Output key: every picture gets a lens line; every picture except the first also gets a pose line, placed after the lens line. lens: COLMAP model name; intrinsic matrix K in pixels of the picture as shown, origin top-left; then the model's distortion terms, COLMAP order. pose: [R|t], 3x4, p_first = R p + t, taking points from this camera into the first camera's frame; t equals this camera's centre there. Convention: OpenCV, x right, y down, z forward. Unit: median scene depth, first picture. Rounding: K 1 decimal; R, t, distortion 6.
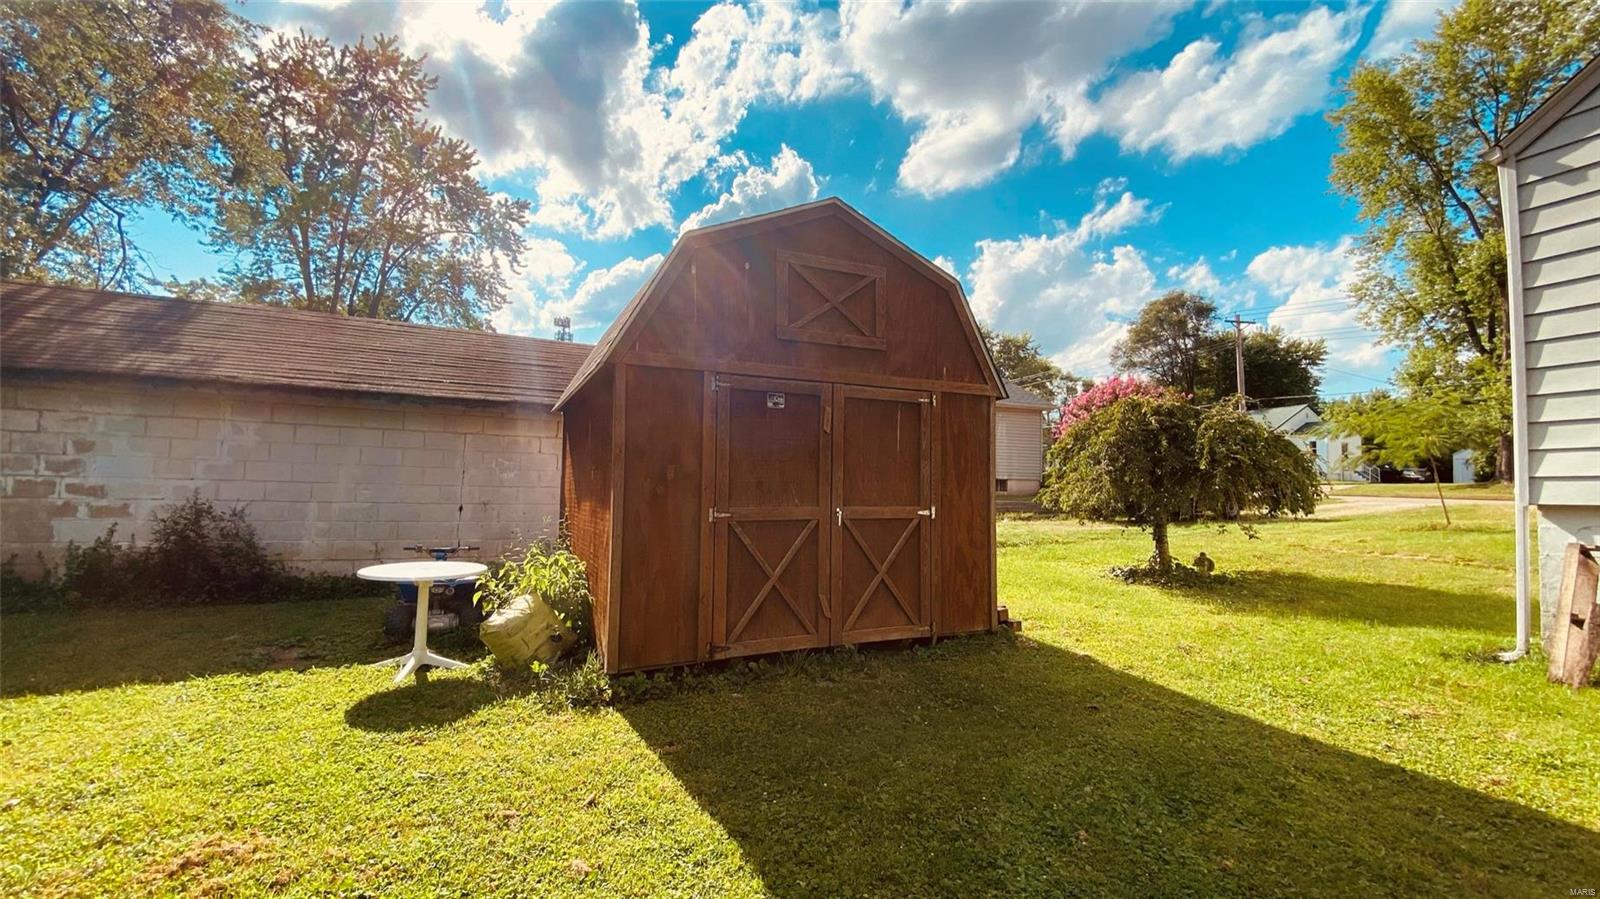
lens RADIAL K [[635.8, 0, 799.8], [0, 635.8, 458.8], [0, 0, 1]] dist [-0.000814, -0.013753]
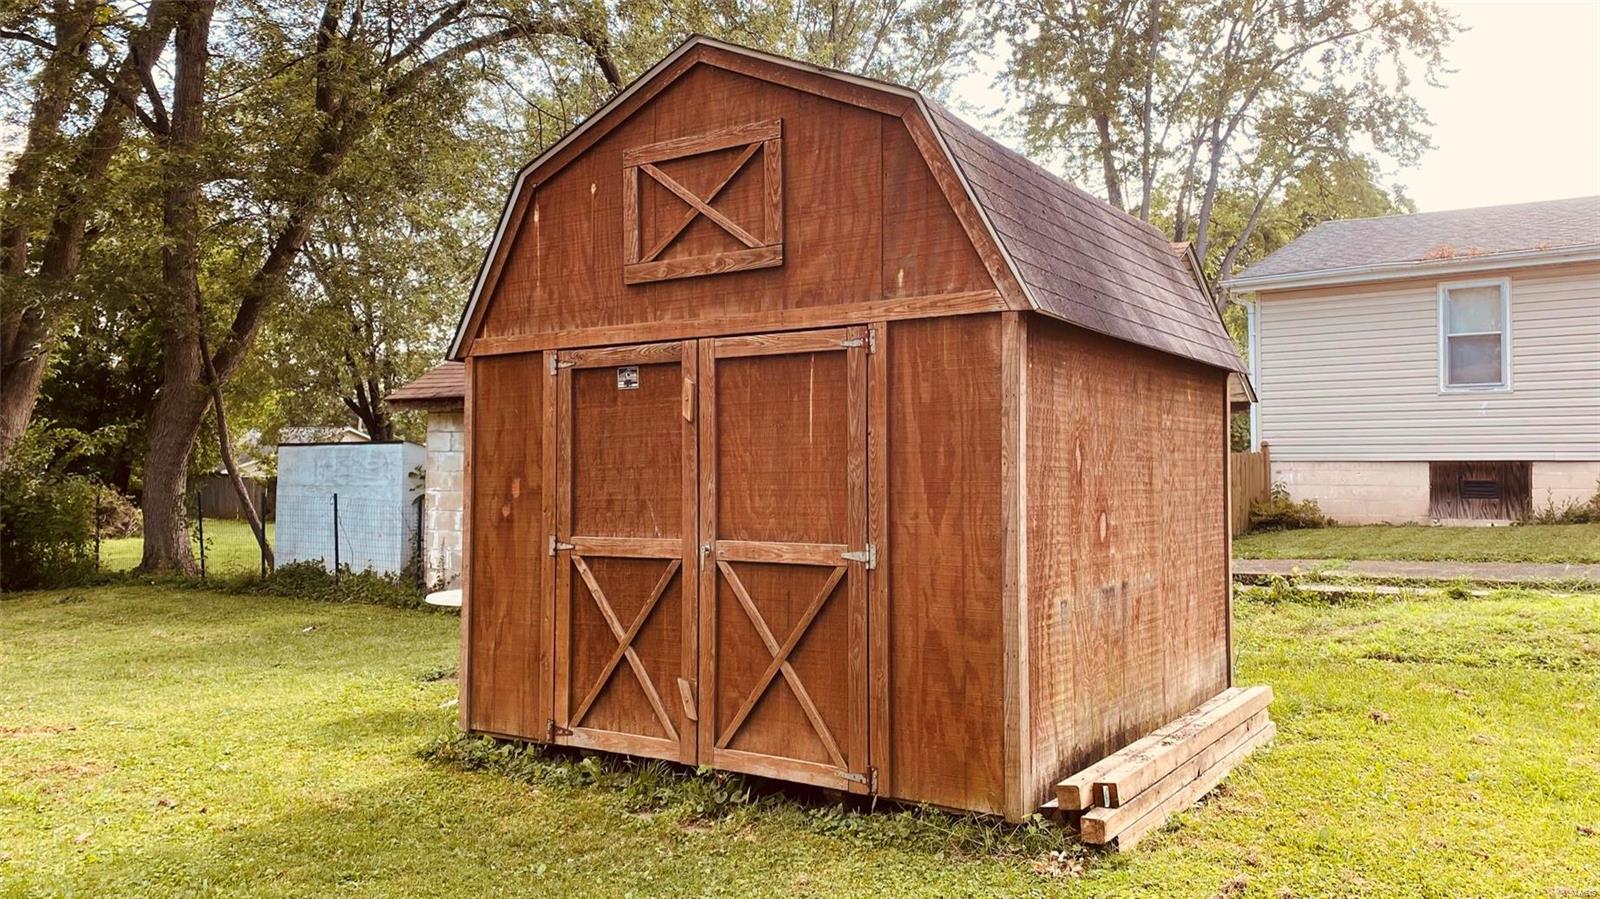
lens RADIAL K [[1195.3, 0, 840.3], [0, 1195.3, 440.2], [0, 0, 1]] dist [0.004479, -0.001257]
pose [[0.541314, -0.041258, -0.839808, 1.036814], [0.043337, 0.998837, -0.021137, 0.009041], [0.839703, -0.024954, 0.542472, 0.461178]]
